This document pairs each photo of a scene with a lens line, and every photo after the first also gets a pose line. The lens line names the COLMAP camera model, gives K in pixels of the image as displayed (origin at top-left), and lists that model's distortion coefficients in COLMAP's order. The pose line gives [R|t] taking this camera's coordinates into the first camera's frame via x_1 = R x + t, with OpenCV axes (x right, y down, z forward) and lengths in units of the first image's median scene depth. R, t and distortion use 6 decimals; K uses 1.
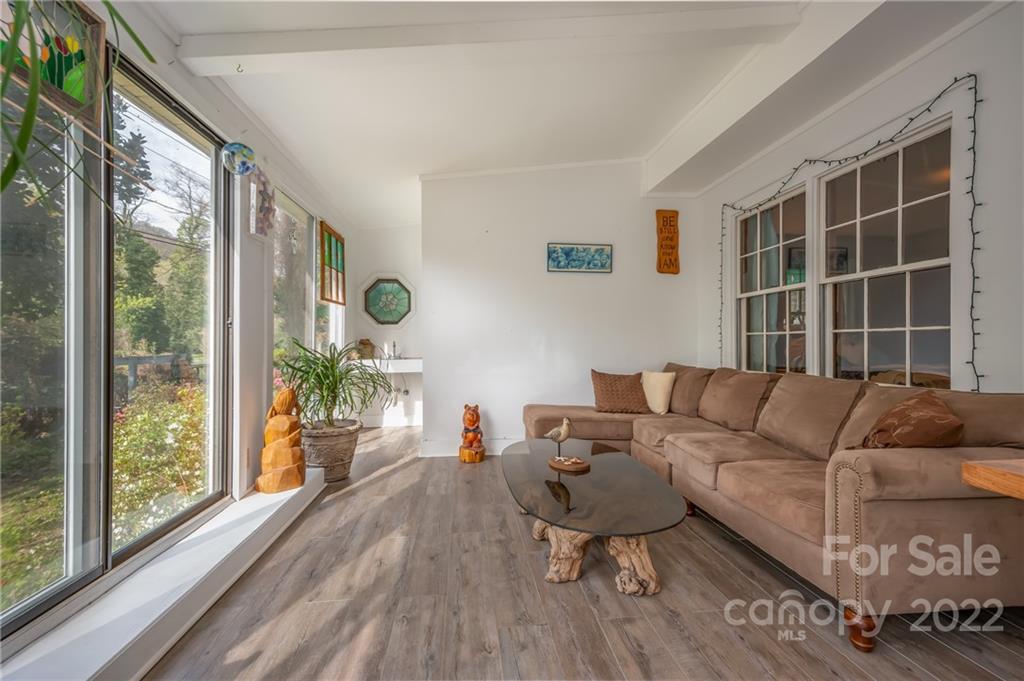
lens RADIAL K [[444.8, 0, 514.3], [0, 444.8, 344.8], [0, 0, 1]] dist [0.004107, 0.000504]
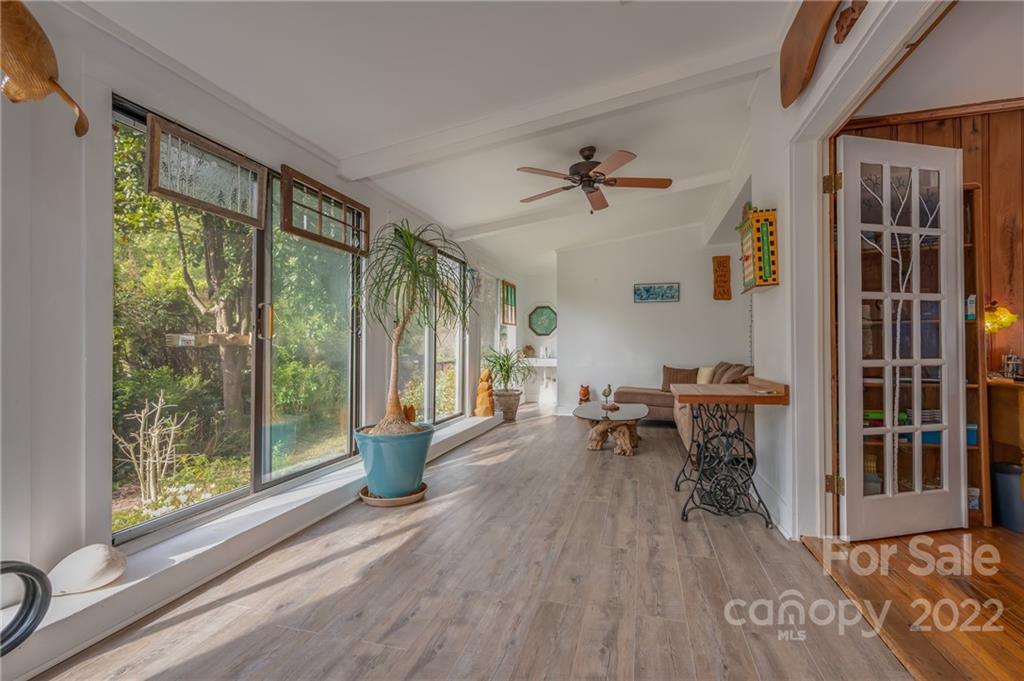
lens RADIAL K [[444.8, 0, 514.3], [0, 444.8, 344.8], [0, 0, 1]] dist [0.004107, 0.000504]
pose [[0.923402, -0.002556, -0.383826, 0.298556], [-0.000878, 0.999961, -0.008772, -0.001253], [0.383833, 0.008437, 0.923364, -0.638680]]
